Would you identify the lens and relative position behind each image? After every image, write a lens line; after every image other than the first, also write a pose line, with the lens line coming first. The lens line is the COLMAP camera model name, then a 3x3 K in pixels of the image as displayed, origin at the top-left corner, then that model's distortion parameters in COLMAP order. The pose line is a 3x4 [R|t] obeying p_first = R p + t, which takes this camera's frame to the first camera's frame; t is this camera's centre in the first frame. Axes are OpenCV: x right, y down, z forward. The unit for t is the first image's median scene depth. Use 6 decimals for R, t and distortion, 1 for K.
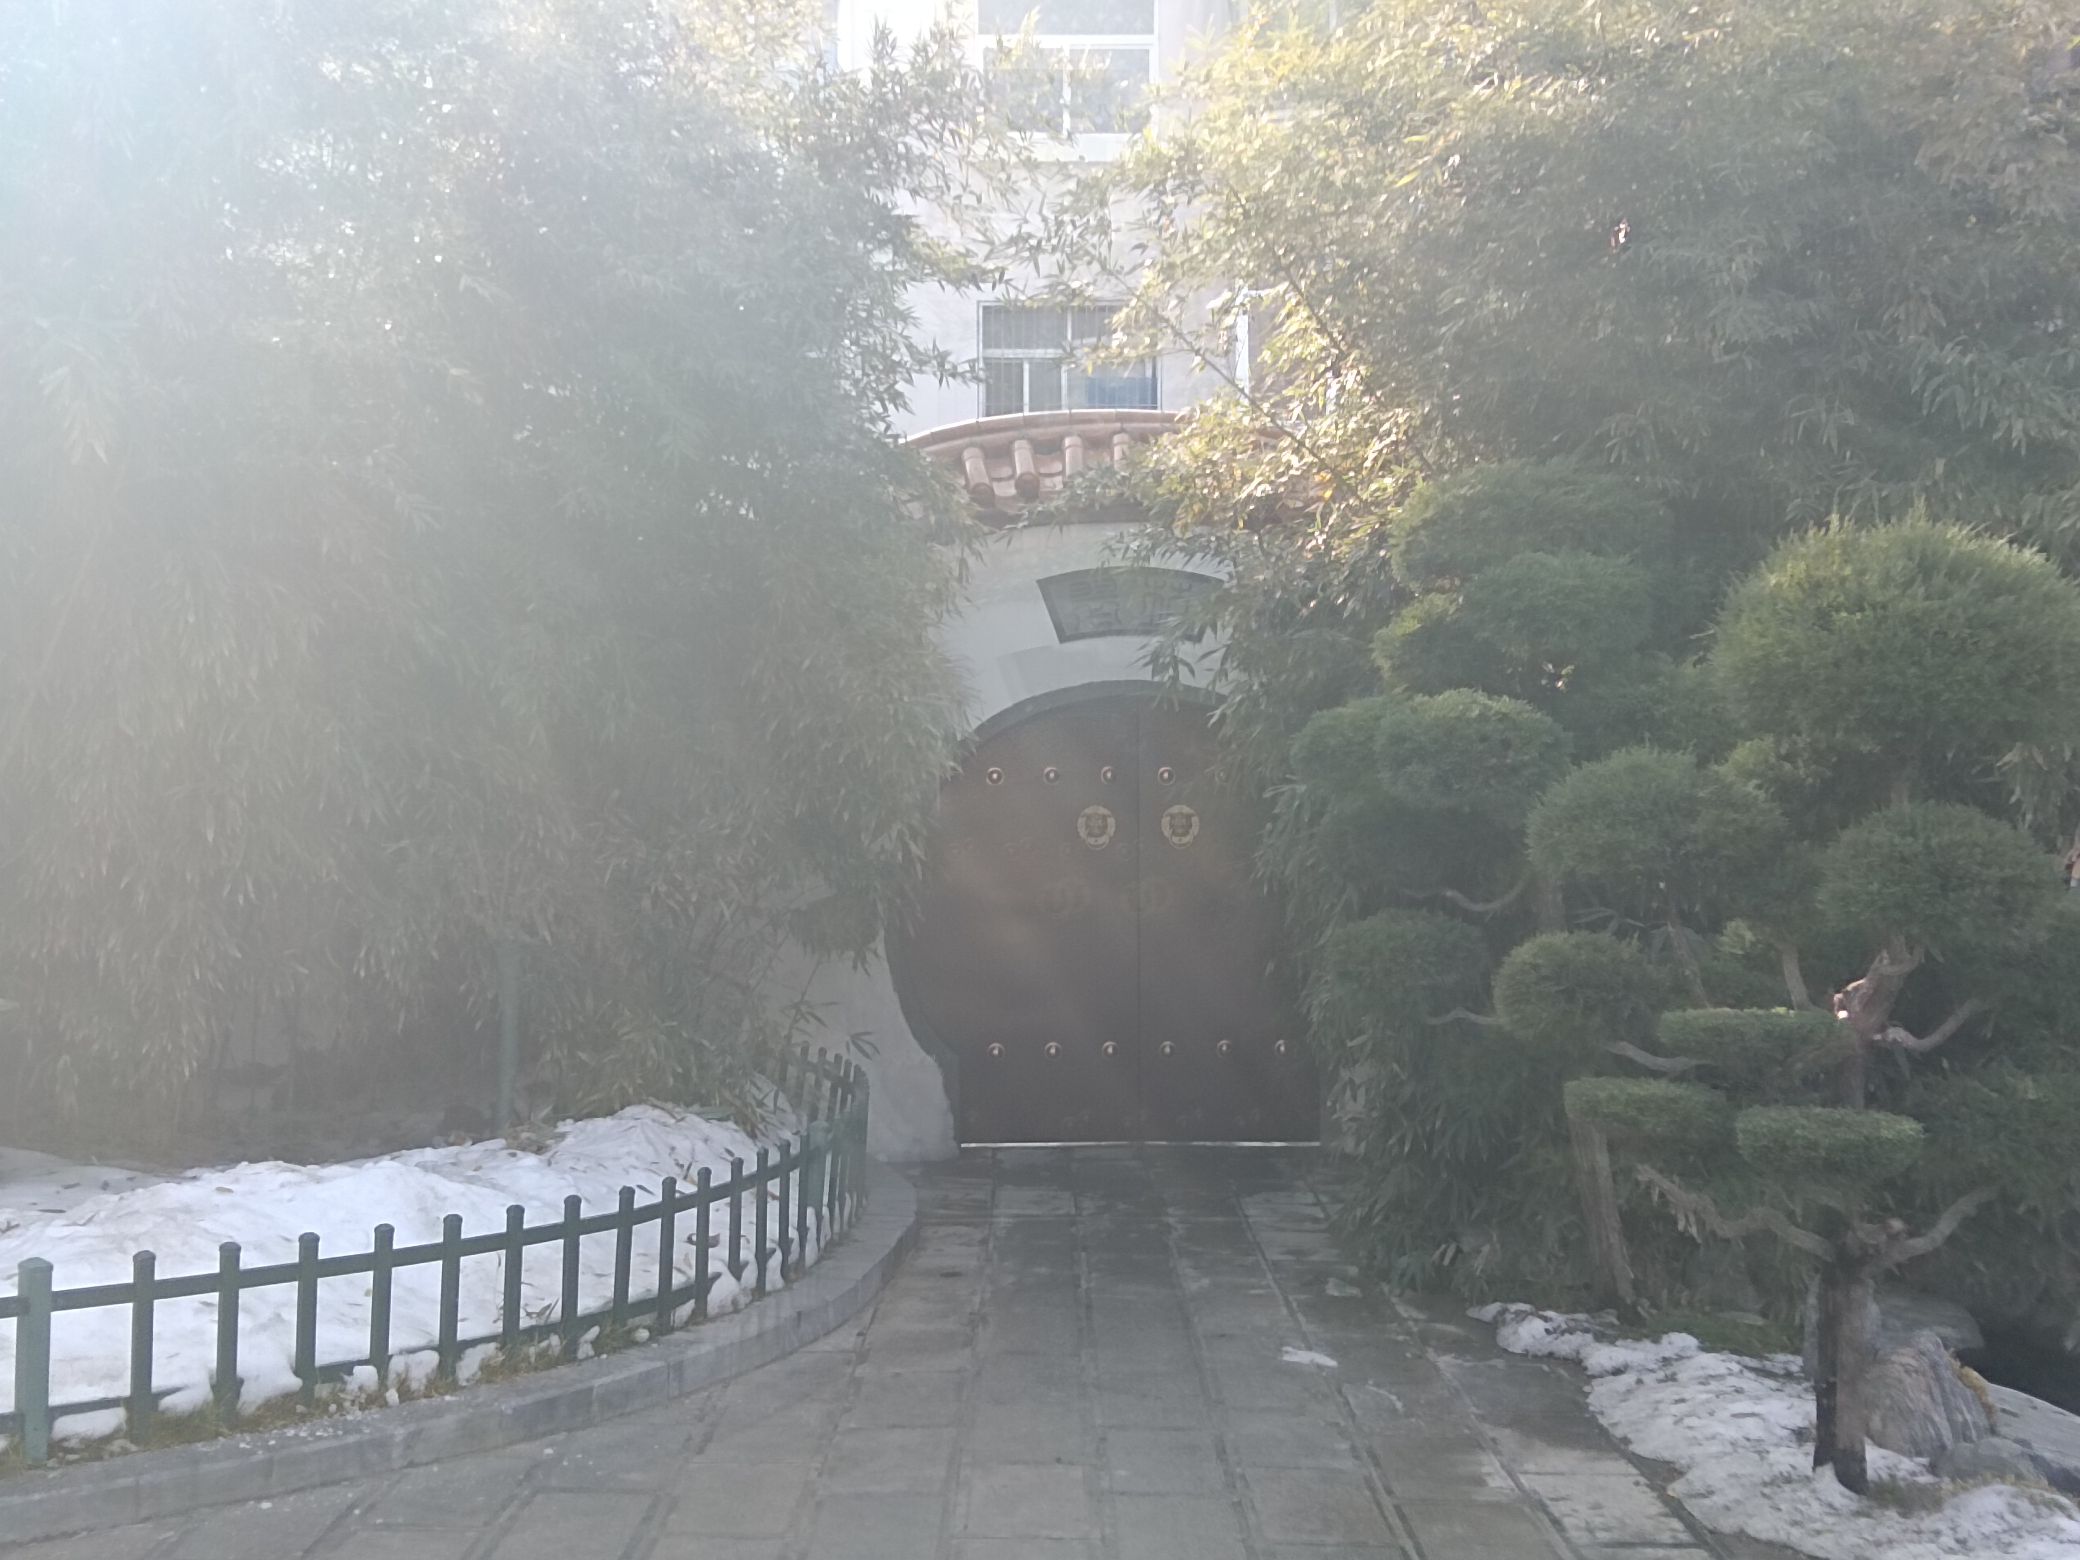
lens RADIAL K [[2675.6, 0, 1040.0], [0, 2675.6, 780.0], [0, 0, 1]] dist [-0.008945, 0.000345]
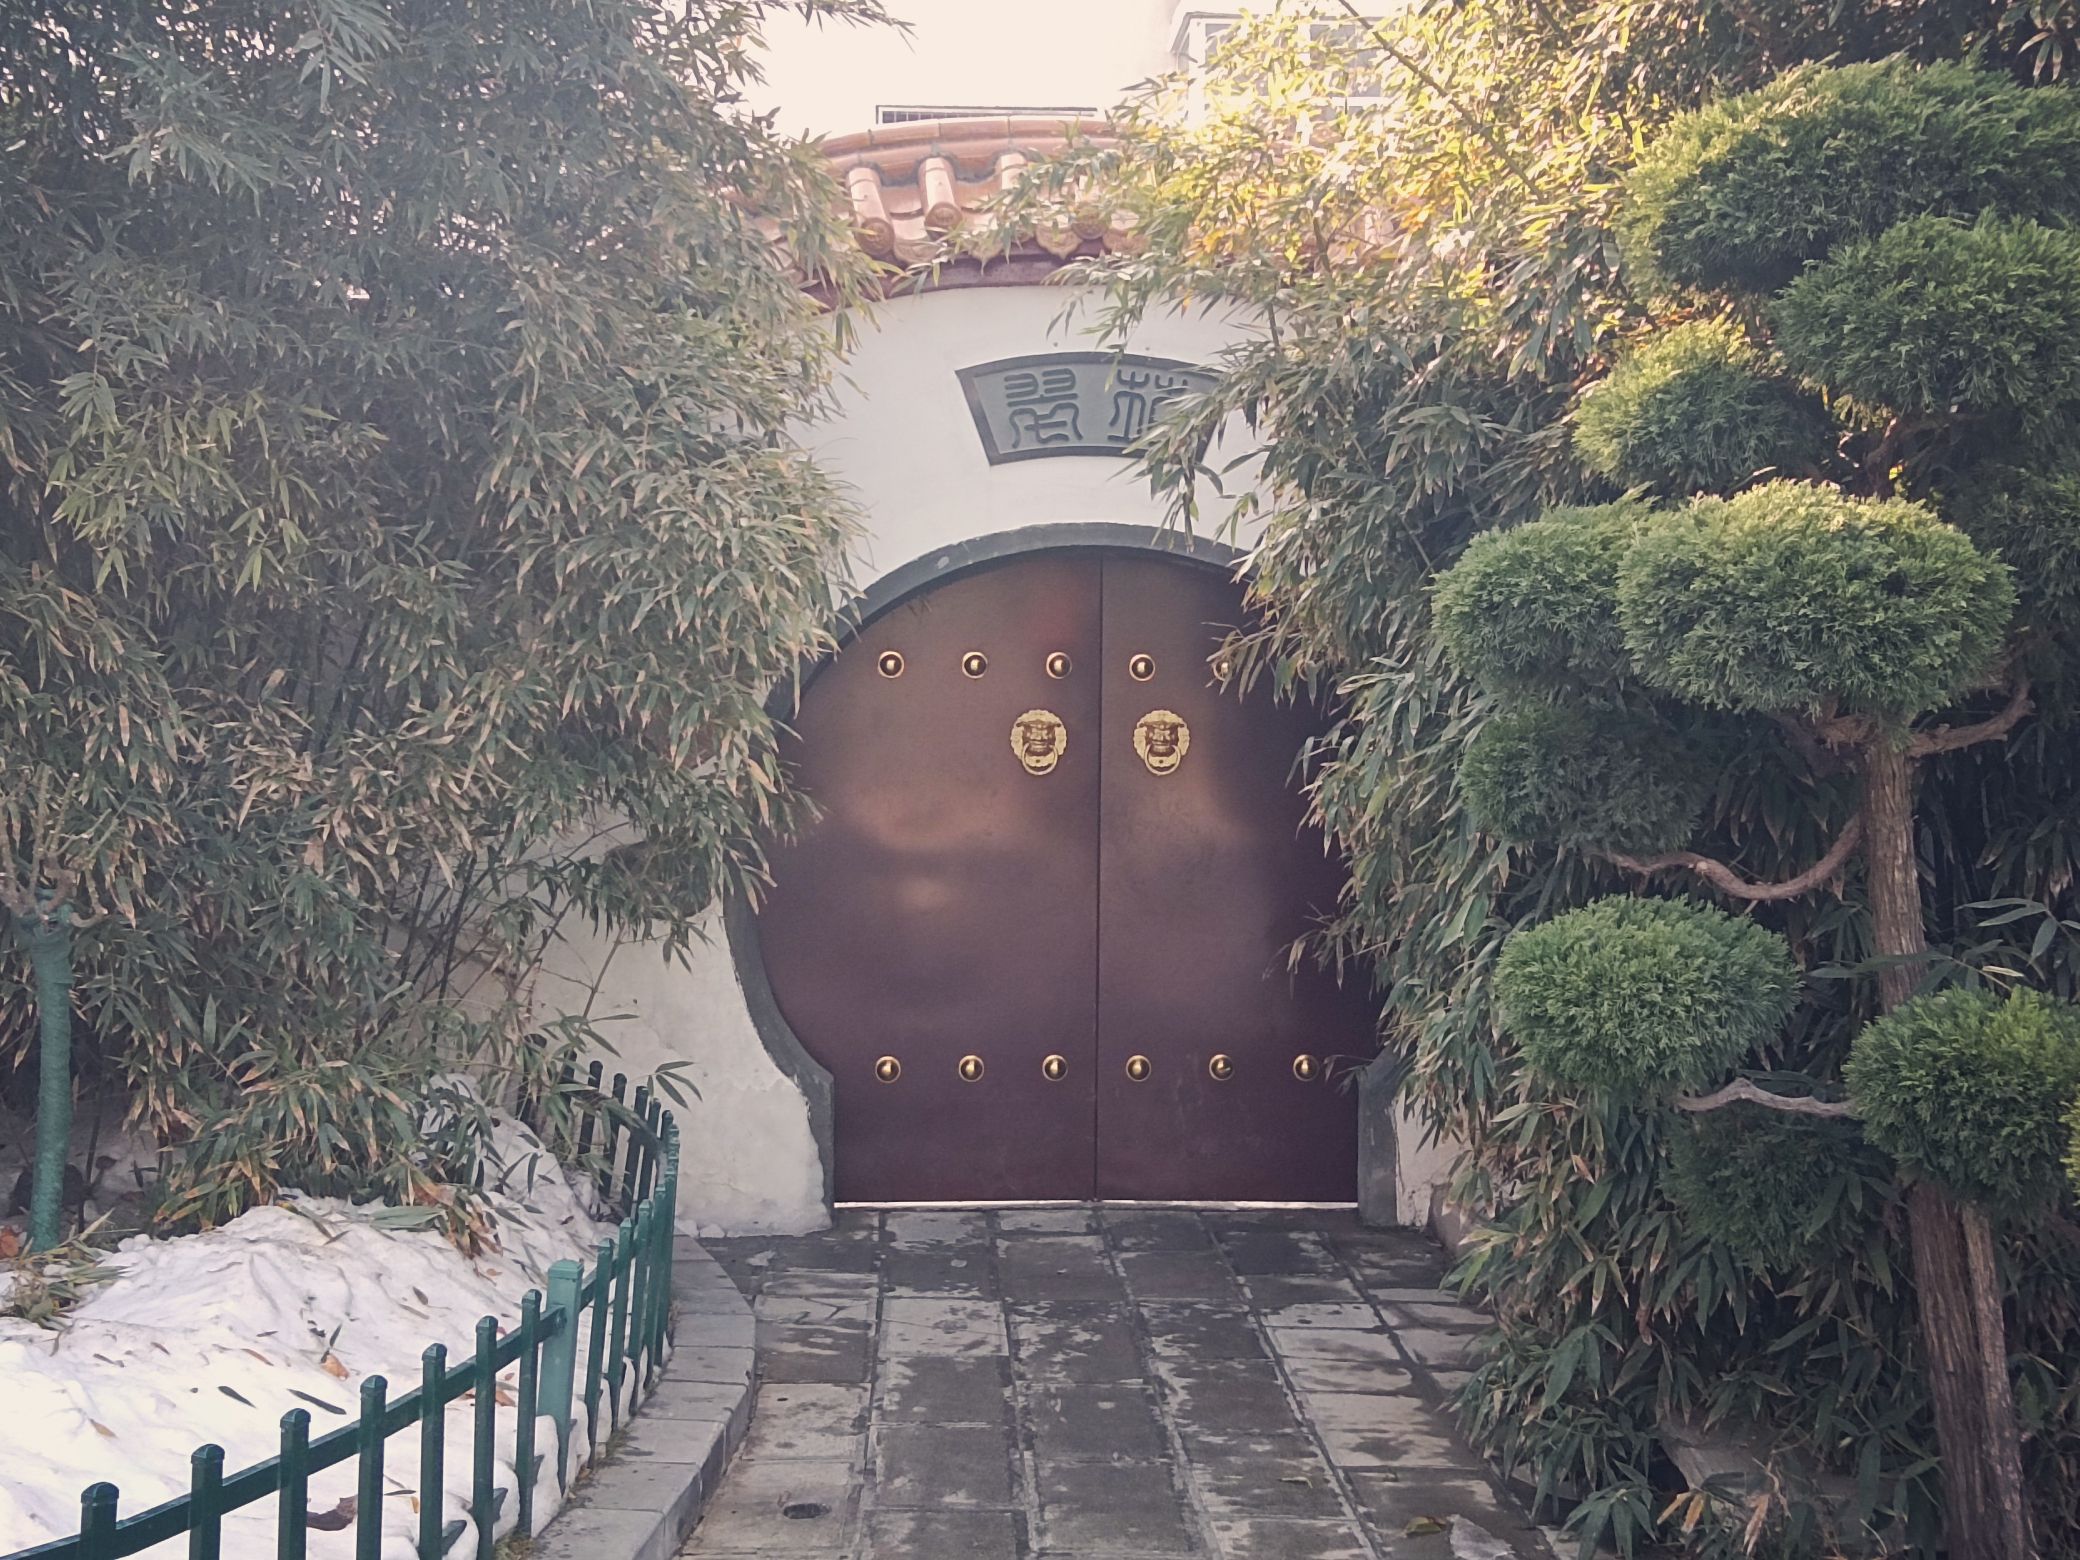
lens RADIAL K [[3416.4, 0, 1040.0], [0, 3416.4, 780.0], [0, 0, 1]] dist [0.115470, -0.061927]
pose [[0.999565, 0.012186, 0.026861, -0.003114], [-0.012951, 0.999510, 0.028500, 0.004373], [-0.026501, -0.028835, 0.999233, 0.213003]]
